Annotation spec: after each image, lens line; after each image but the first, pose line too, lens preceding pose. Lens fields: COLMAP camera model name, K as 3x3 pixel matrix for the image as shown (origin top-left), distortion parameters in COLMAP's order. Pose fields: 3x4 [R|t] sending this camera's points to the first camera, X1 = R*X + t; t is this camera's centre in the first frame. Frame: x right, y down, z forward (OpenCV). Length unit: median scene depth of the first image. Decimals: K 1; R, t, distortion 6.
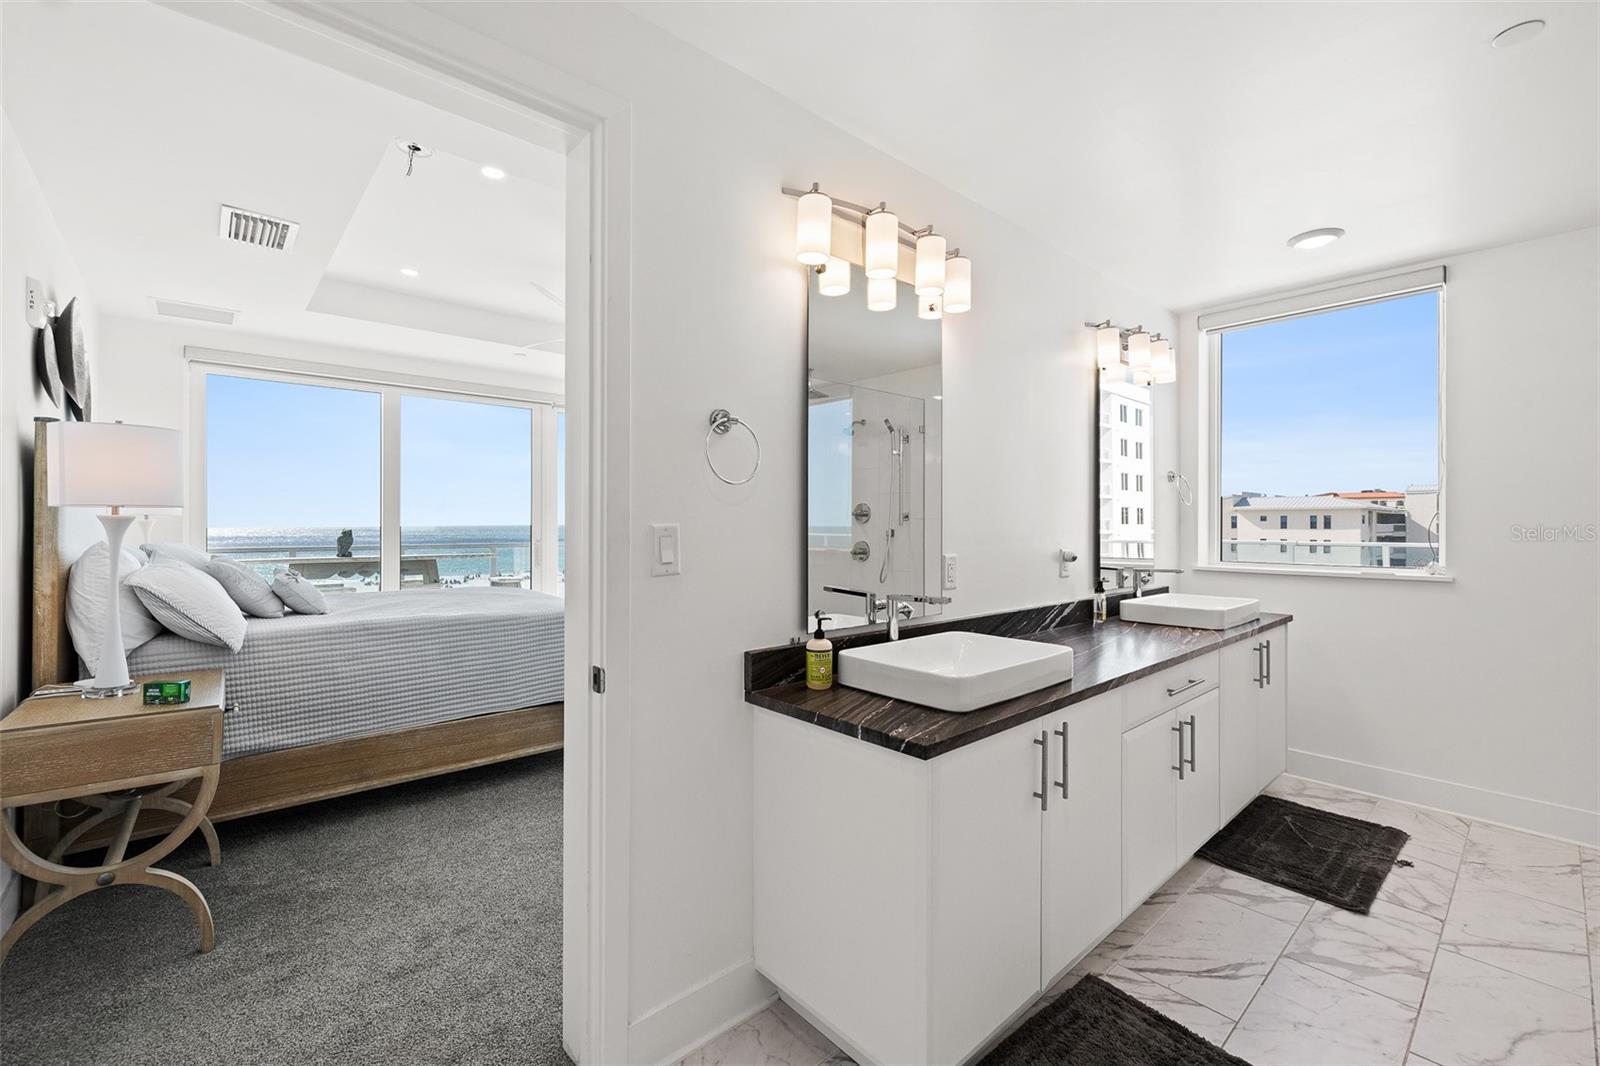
lens RADIAL K [[685.4, 0, 799.3], [0, 685.4, 527.0], [0, 0, 1]] dist [-0.001786, 0.000088]
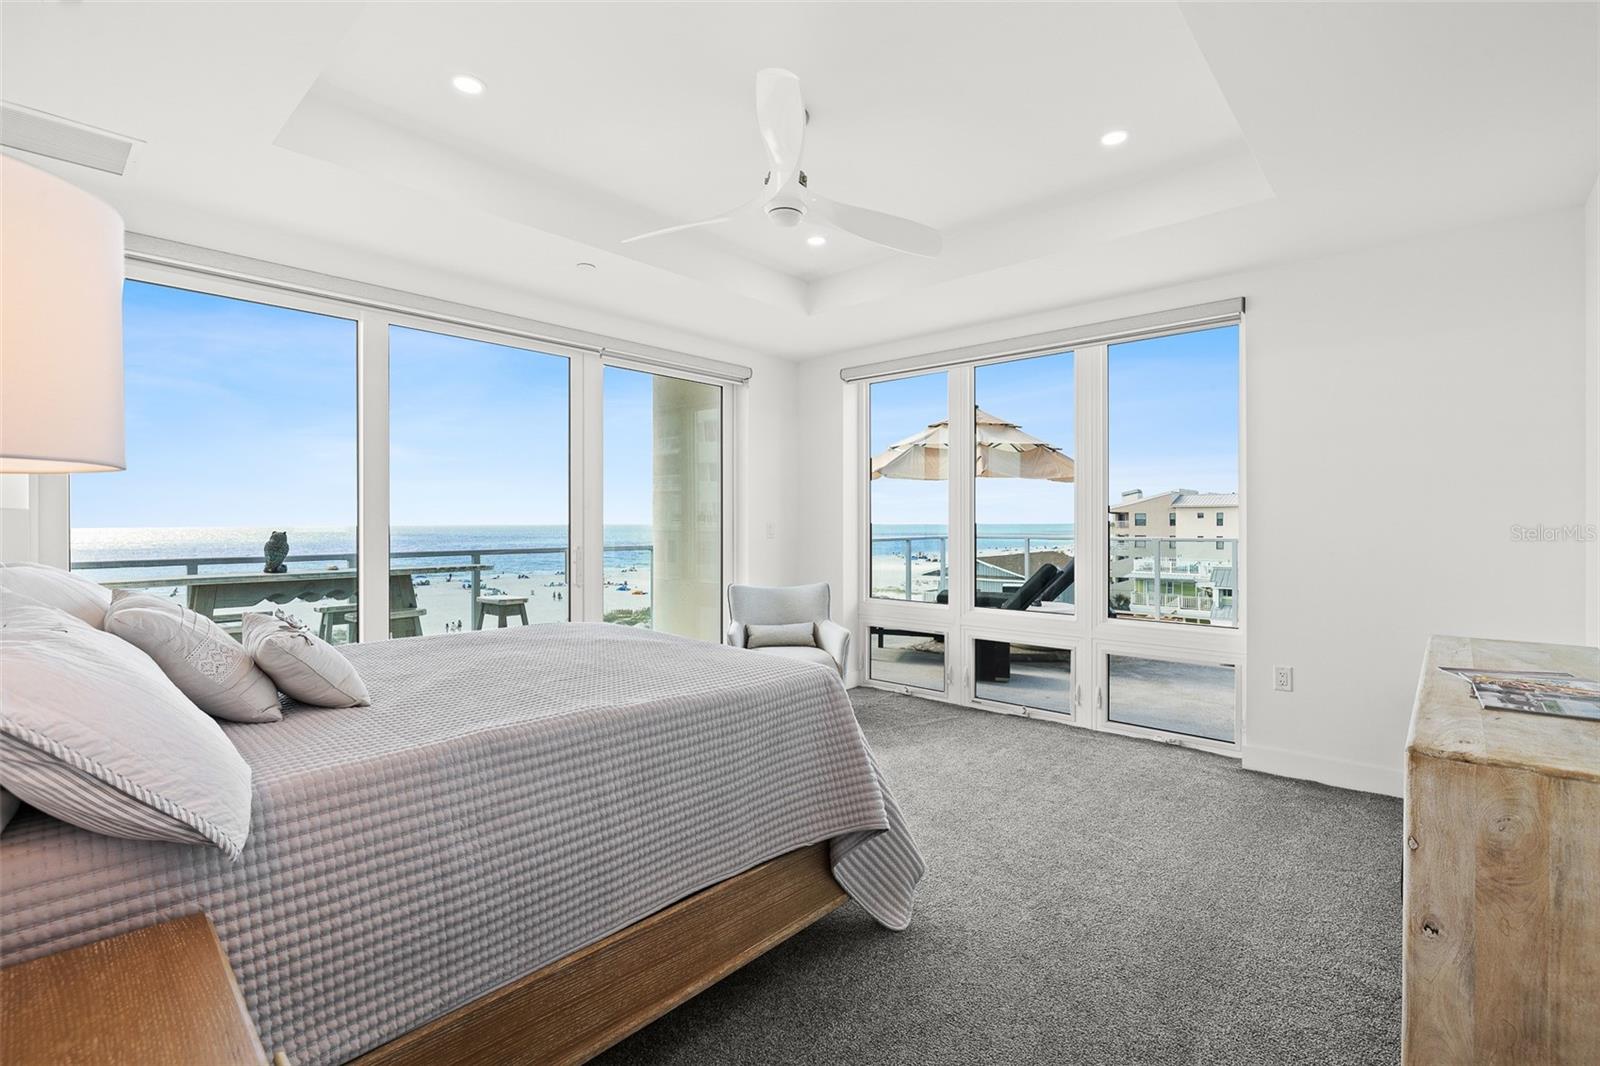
lens RADIAL K [[729.9, 0, 801.1], [0, 729.9, 531.2], [0, 0, 1]] dist [0.001113, -0.000412]
pose [[0.993774, -0.002569, 0.111383, -0.436791], [0.001614, 0.999961, 0.008664, -0.002997], [-0.111401, -0.008430, 0.993740, 0.441167]]
